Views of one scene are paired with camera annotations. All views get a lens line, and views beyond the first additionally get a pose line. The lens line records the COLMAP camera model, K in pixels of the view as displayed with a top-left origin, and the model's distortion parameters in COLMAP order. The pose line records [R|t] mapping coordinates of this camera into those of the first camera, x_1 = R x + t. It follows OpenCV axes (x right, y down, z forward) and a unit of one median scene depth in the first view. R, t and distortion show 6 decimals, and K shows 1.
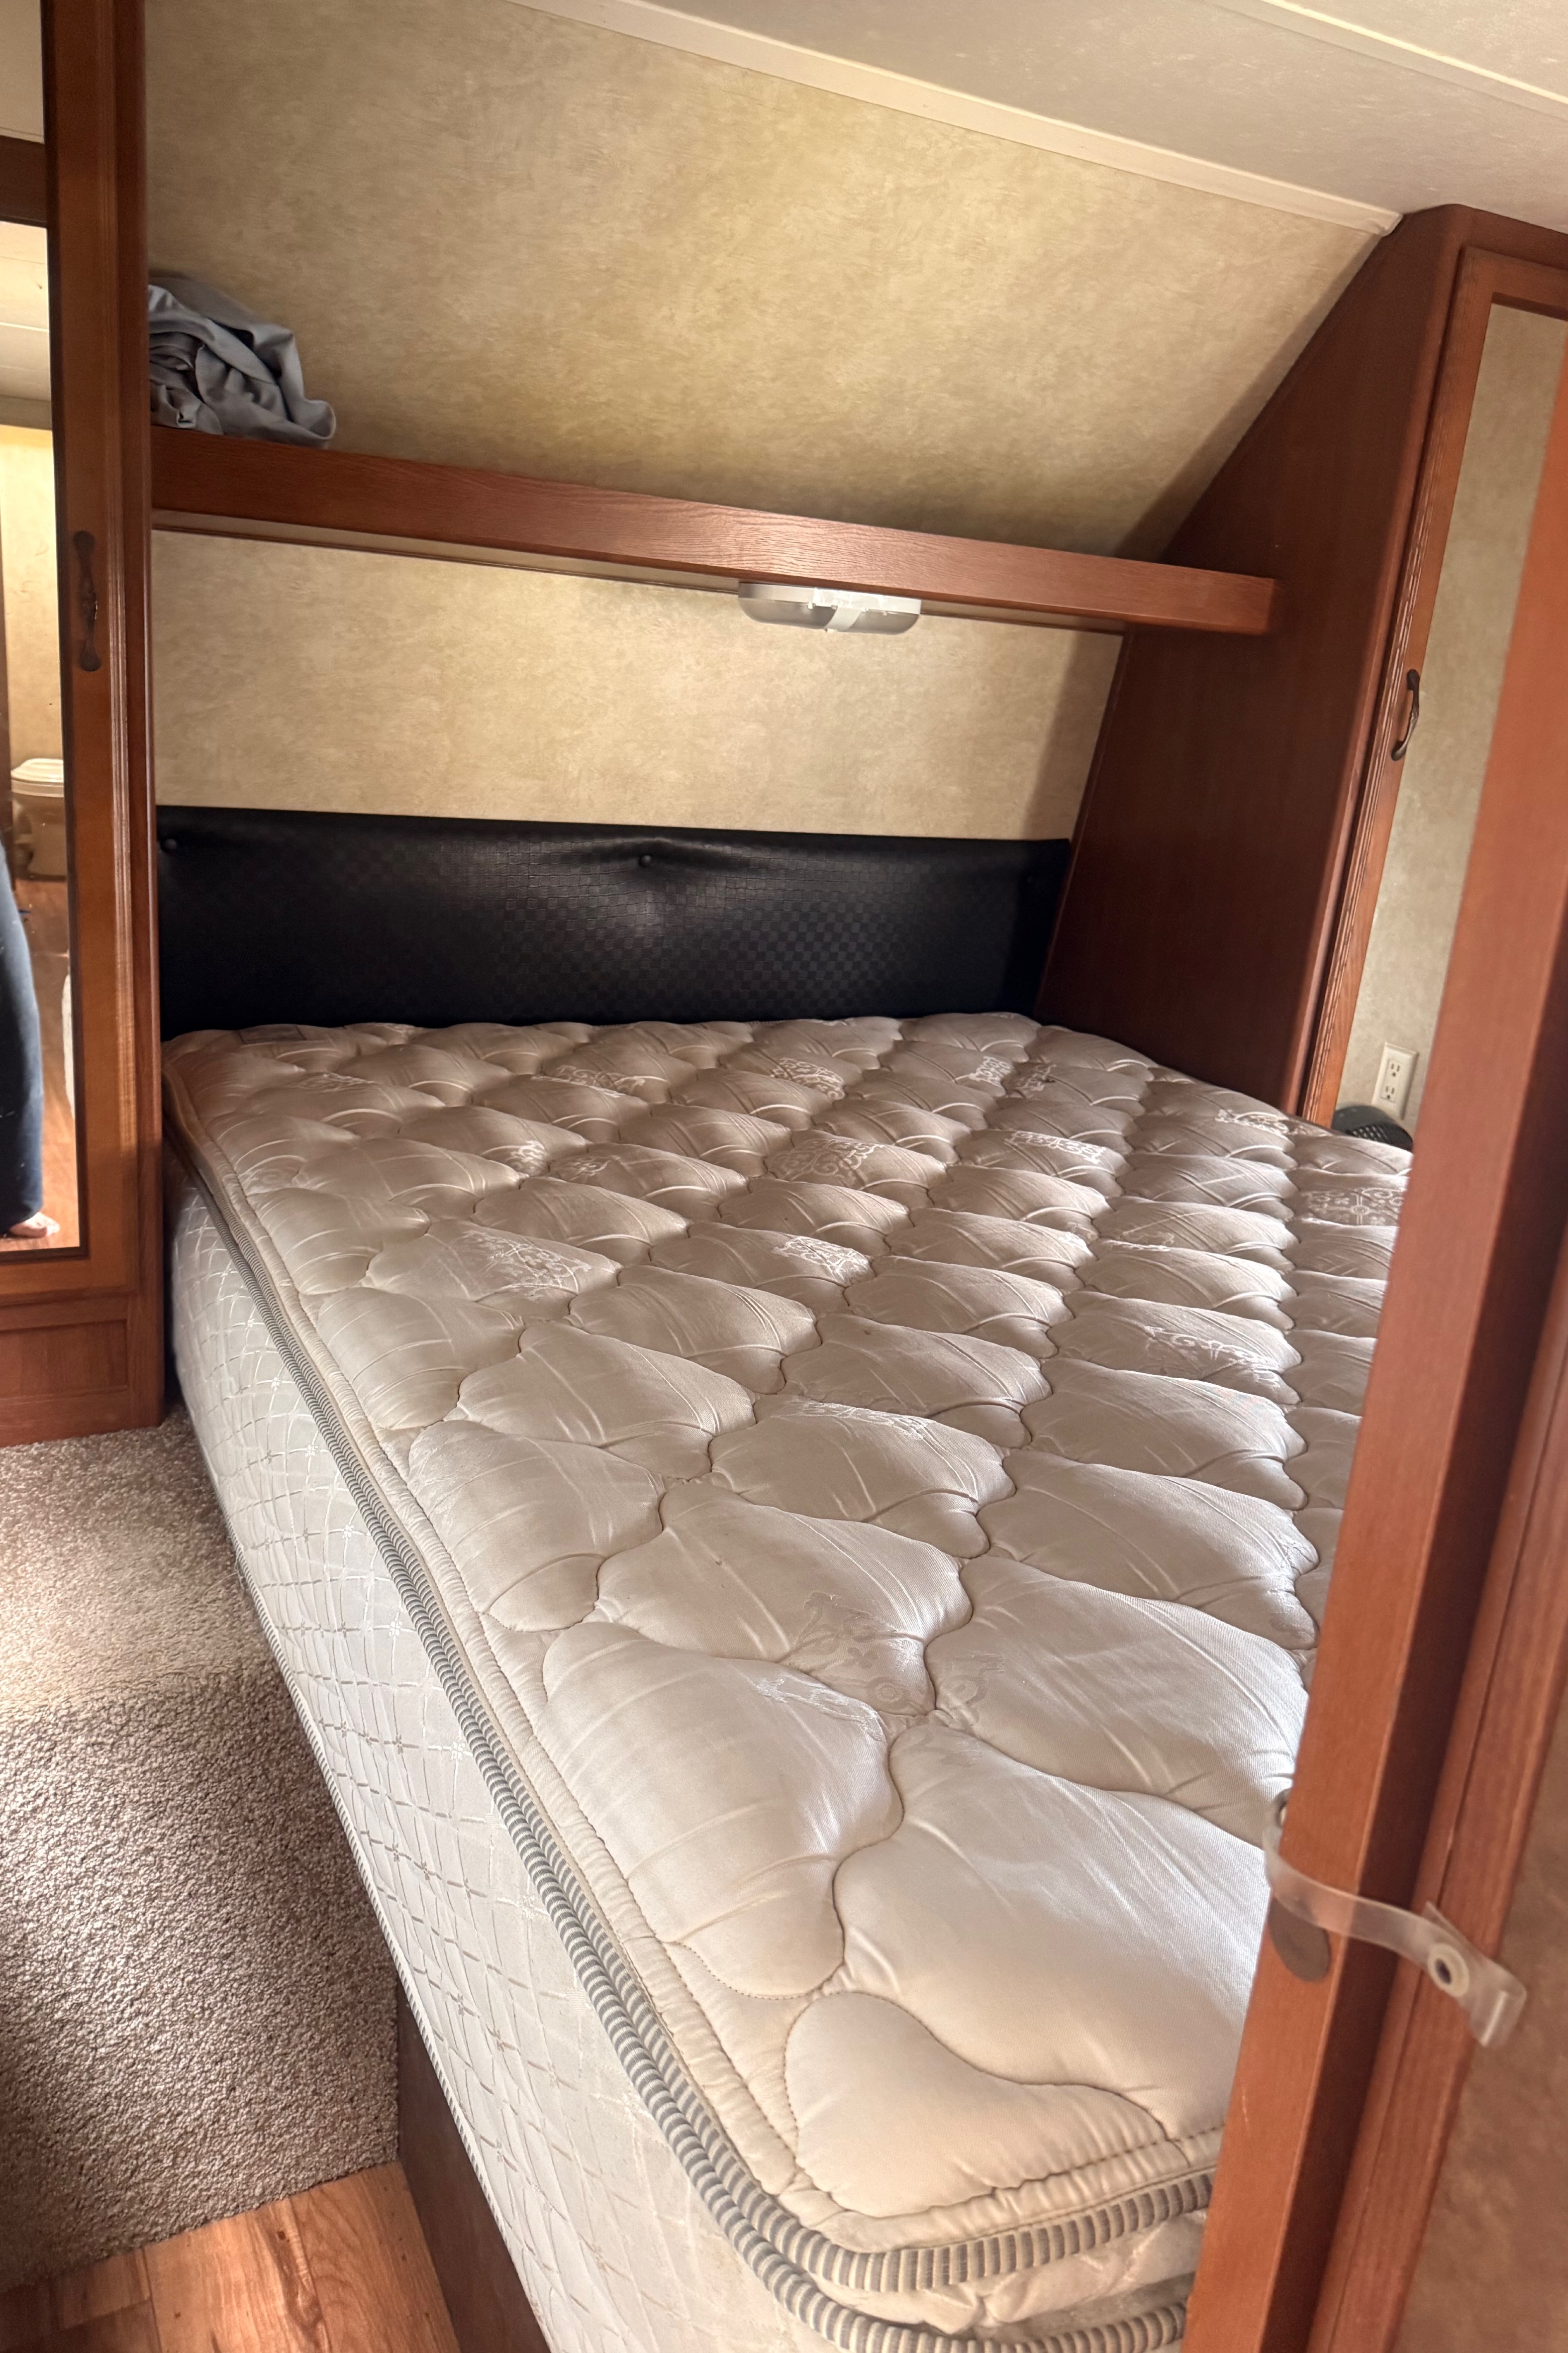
lens RADIAL K [[1643.5, 0, 785.9], [0, 1643.5, 1163.8], [0, 0, 1]] dist [0.028768, -0.037098]
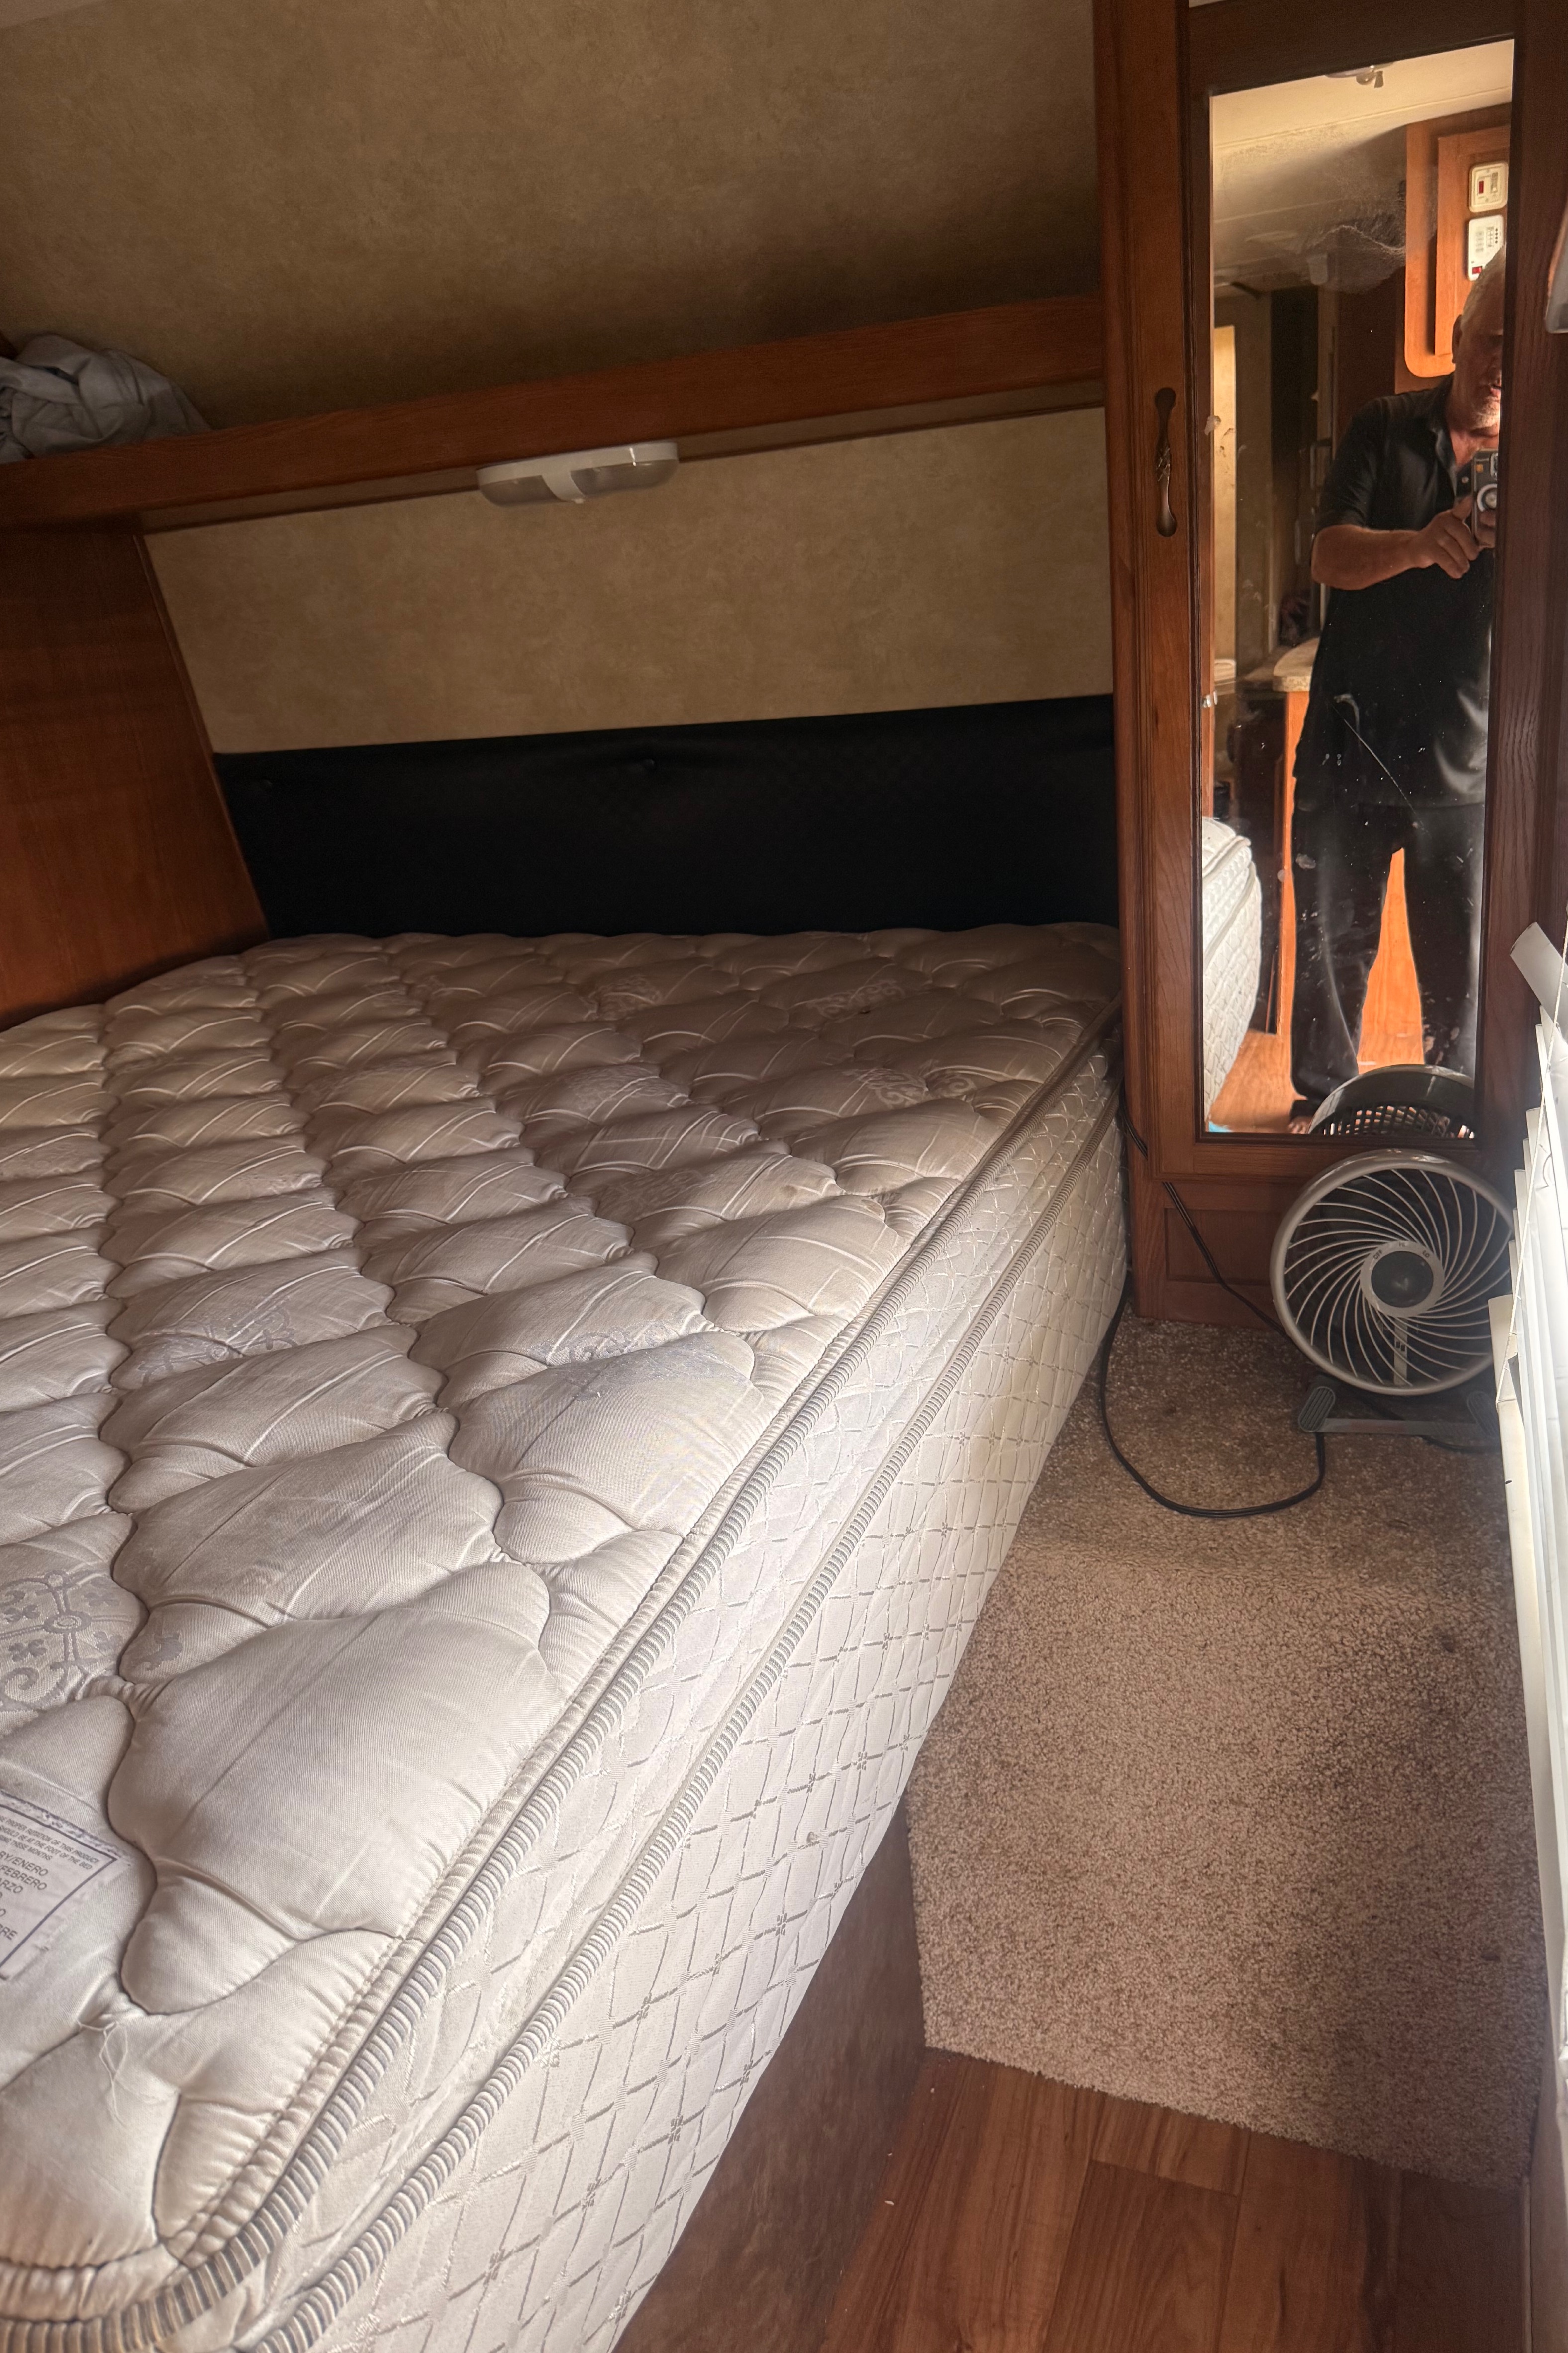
lens RADIAL K [[1795.7, 0, 785.1], [0, 1795.7, 1241.2], [0, 0, 1]] dist [0.033559, -0.003140]
pose [[0.633023, 0.134204, -0.762412, 0.805366], [-0.063816, 0.990553, 0.121378, -0.039408], [0.771498, -0.028181, 0.635607, 0.377394]]
